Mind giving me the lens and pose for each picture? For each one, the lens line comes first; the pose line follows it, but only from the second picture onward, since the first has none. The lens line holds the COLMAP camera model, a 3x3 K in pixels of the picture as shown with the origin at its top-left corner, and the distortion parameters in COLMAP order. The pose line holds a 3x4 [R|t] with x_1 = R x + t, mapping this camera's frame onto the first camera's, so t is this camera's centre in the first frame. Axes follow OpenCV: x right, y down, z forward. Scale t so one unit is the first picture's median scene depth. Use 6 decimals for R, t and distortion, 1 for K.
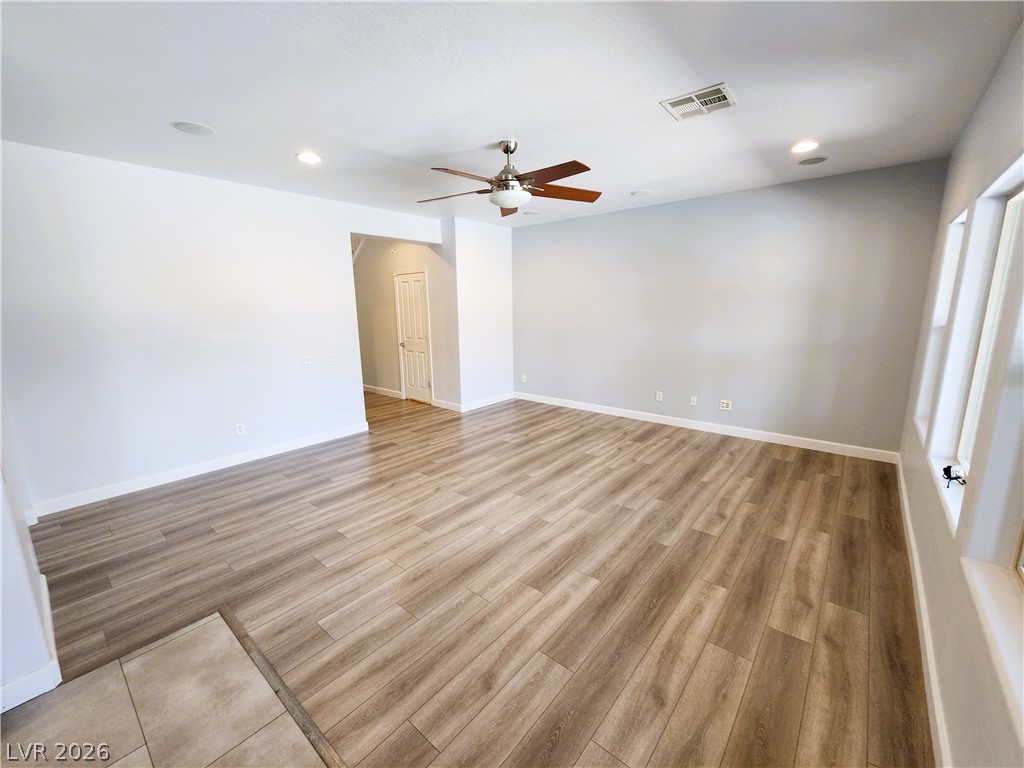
lens RADIAL K [[426.0, 0, 511.5], [0, 426.0, 391.3], [0, 0, 1]] dist [0.004883, -0.003743]
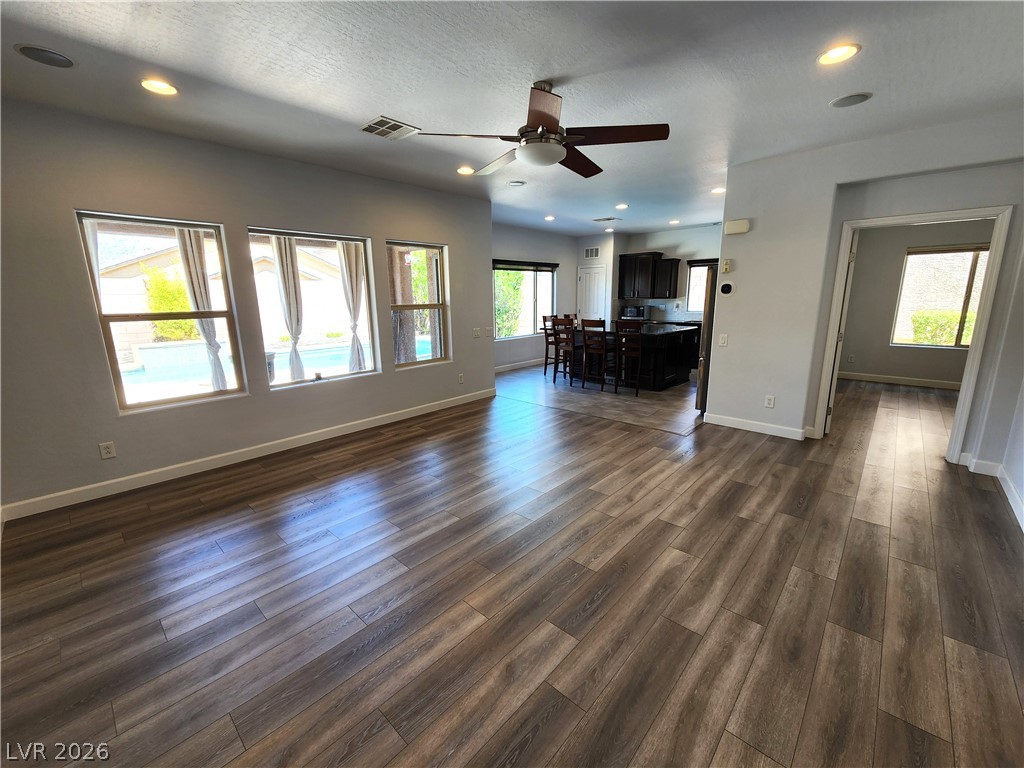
lens RADIAL K [[426.0, 0, 516.6], [0, 426.0, 376.0], [0, 0, 1]] dist [0.004883, -0.003743]
pose [[-0.999192, 0.018620, 0.035611, 0.020569], [0.030898, 0.922571, 0.384589, -0.368038], [-0.025693, 0.385378, -0.922401, 1.879379]]
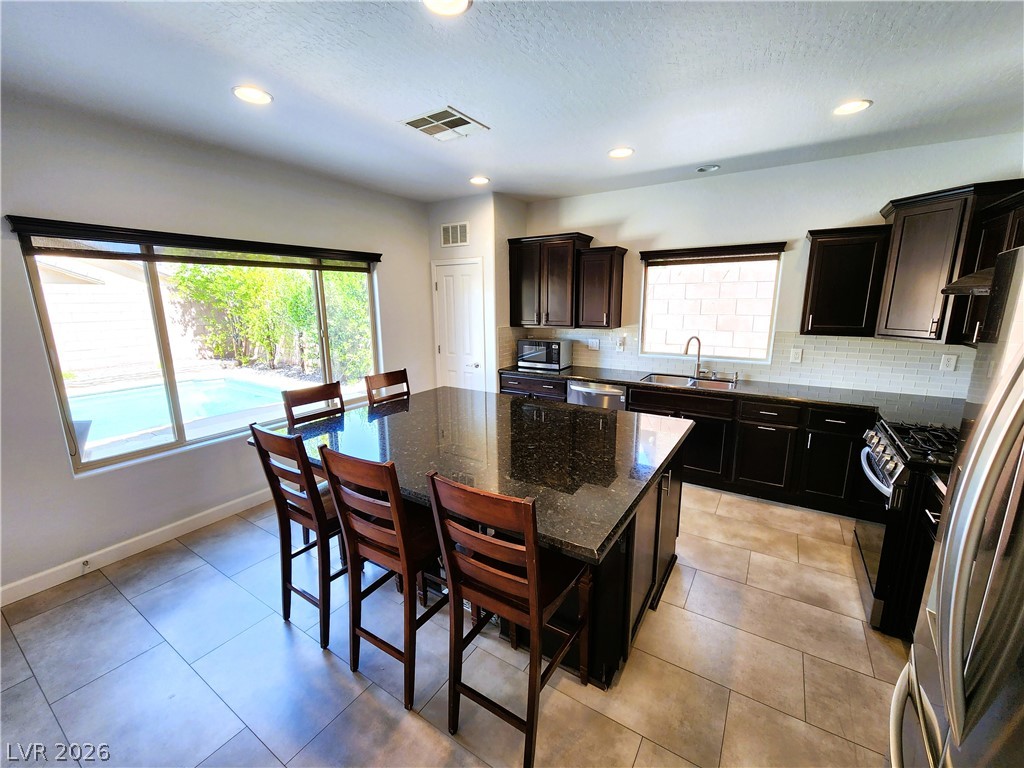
lens RADIAL K [[426.0, 0, 513.2], [0, 426.0, 377.8], [0, 0, 1]] dist [0.004883, -0.003743]
pose [[-0.990628, 0.044960, -0.128973, -0.382743], [-0.007631, 0.924579, 0.380915, -0.117527], [0.136371, 0.378329, -0.915571, 0.423162]]
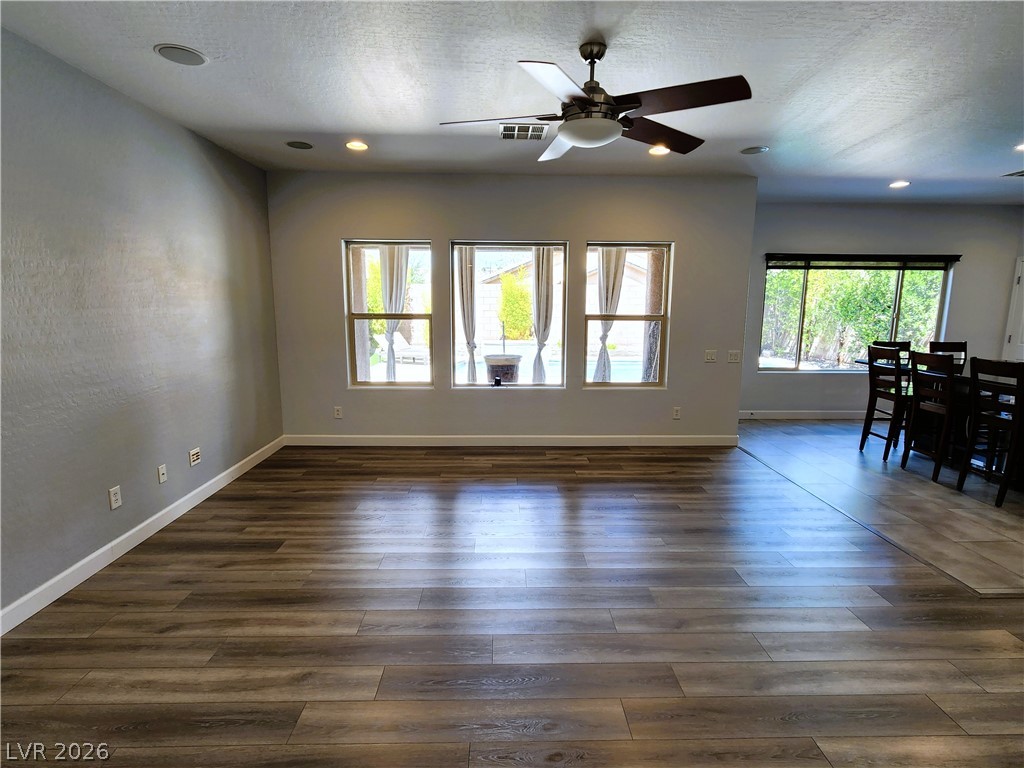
lens RADIAL K [[516.5, 0, 506.7], [0, 516.5, 388.2], [0, 0, 1]] dist [0.001841, -0.001526]
pose [[-0.662056, -0.117406, 0.740201, -0.535715], [0.153793, 0.945352, 0.287502, -0.318124], [-0.733505, 0.304180, -0.607820, 1.636295]]
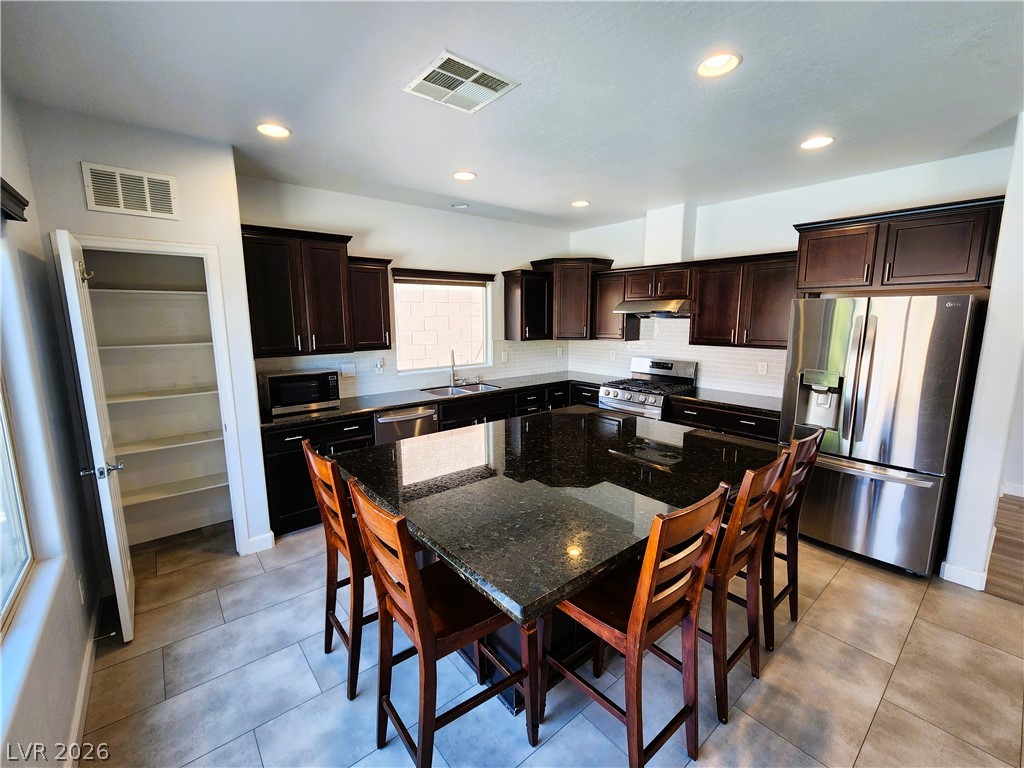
lens RADIAL K [[426.0, 0, 518.5], [0, 426.0, 385.3], [0, 0, 1]] dist [0.004883, -0.003743]
pose [[-0.168612, 0.174395, -0.970132, 0.259499], [-0.193053, 0.959319, 0.206004, 0.020341], [0.966592, 0.222022, -0.128086, -0.262580]]
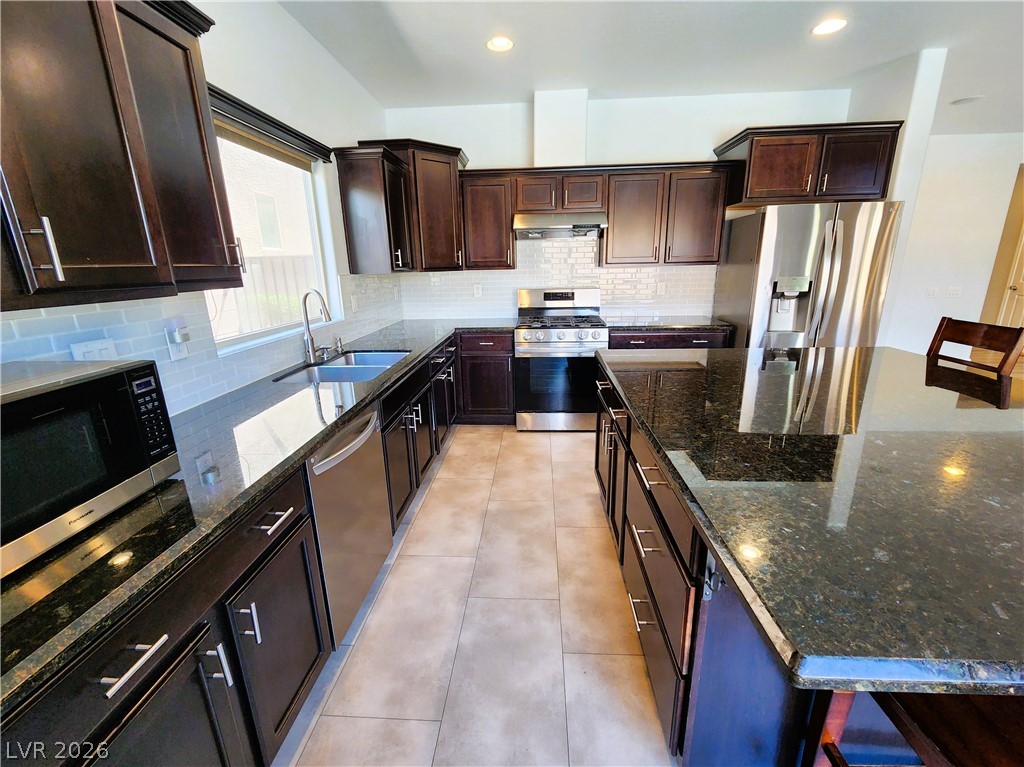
lens RADIAL K [[426.0, 0, 516.4], [0, 426.0, 382.7], [0, 0, 1]] dist [0.004883, -0.003743]
pose [[0.589337, 0.224490, -0.776071, -0.298037], [-0.152504, 0.974260, 0.166010, 0.216028], [0.793363, 0.020518, 0.608403, -0.817864]]
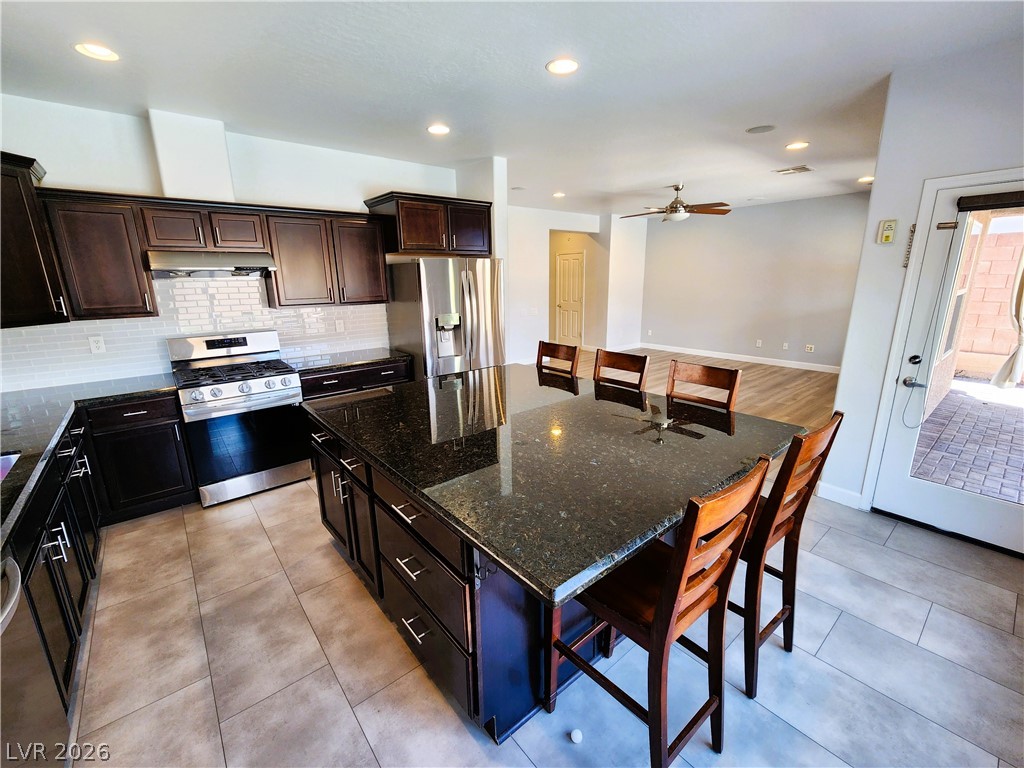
lens RADIAL K [[426.0, 0, 508.6], [0, 426.0, 384.9], [0, 0, 1]] dist [0.004883, -0.003743]
pose [[0.980650, 0.051291, -0.188933, -0.319667], [-0.041670, 0.997641, 0.054549, 0.177380], [0.191286, -0.045621, 0.980474, -0.907744]]
